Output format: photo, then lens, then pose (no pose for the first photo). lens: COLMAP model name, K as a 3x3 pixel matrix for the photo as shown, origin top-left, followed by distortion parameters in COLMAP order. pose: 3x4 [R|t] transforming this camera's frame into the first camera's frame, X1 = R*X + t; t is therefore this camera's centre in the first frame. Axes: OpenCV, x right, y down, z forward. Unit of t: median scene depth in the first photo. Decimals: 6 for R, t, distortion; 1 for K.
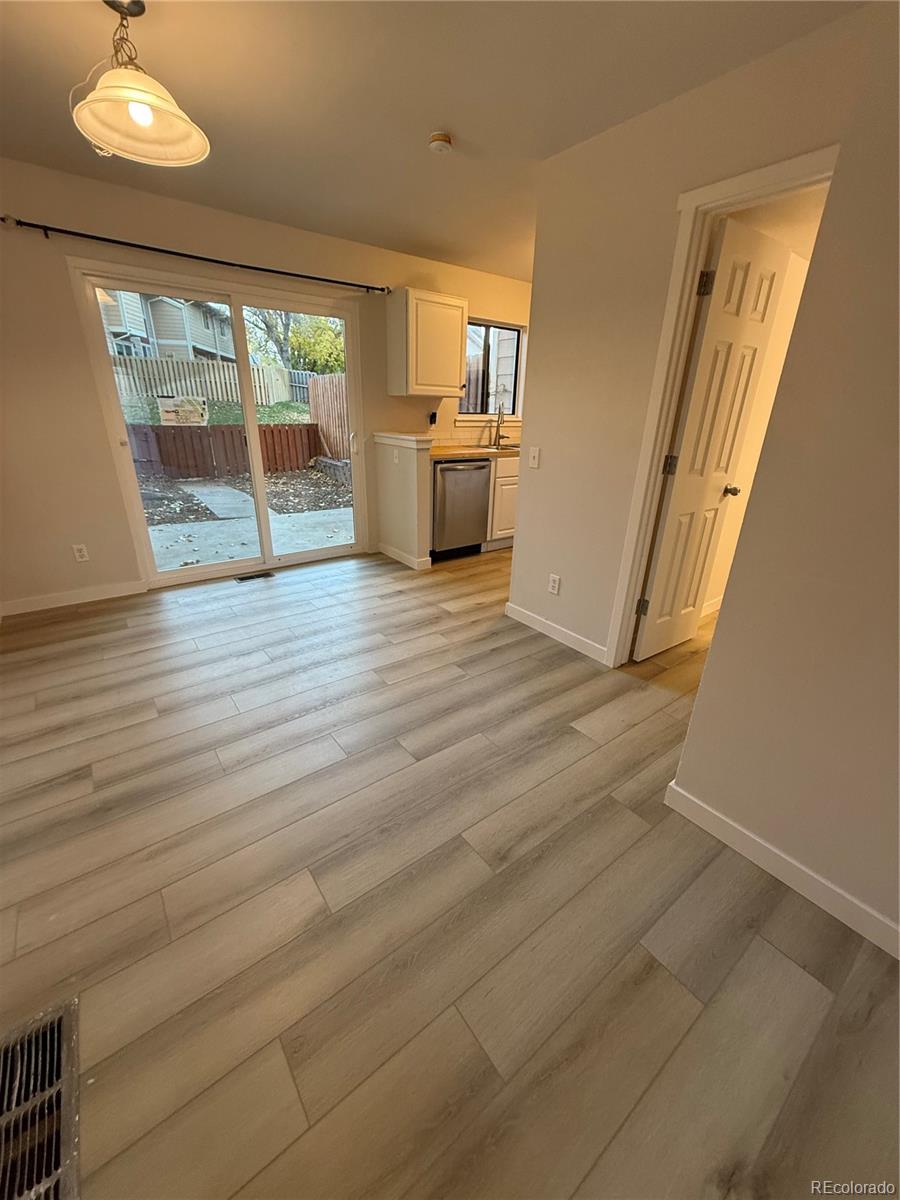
lens RADIAL K [[473.8, 0, 449.0], [0, 473.8, 596.3], [0, 0, 1]] dist [-0.001364, -0.000048]
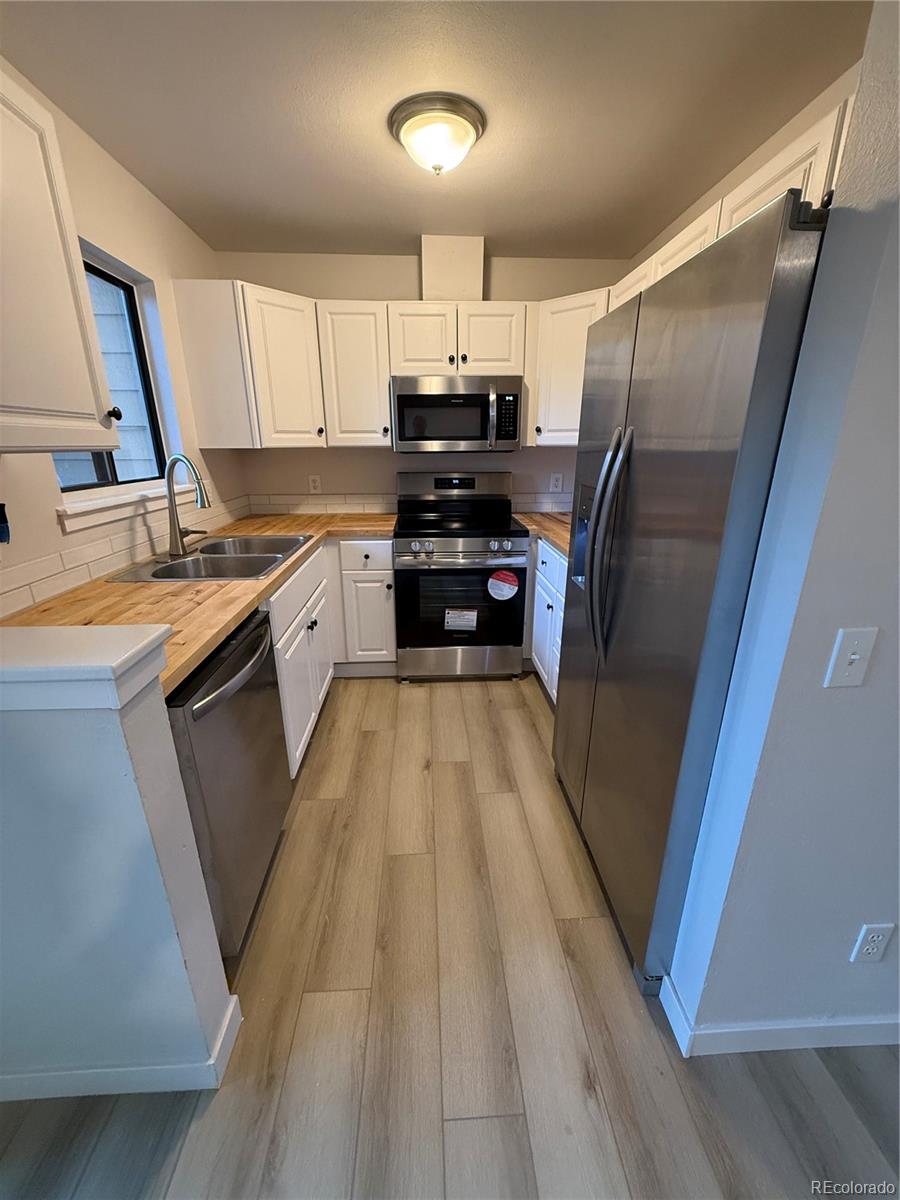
lens RADIAL K [[473.8, 0, 449.0], [0, 473.8, 596.3], [0, 0, 1]] dist [-0.001364, -0.000048]
pose [[0.559677, -0.285646, 0.777925, -0.107087], [0.331216, 0.937584, 0.105977, -0.263729], [-0.759643, 0.198348, 0.619355, 0.600394]]
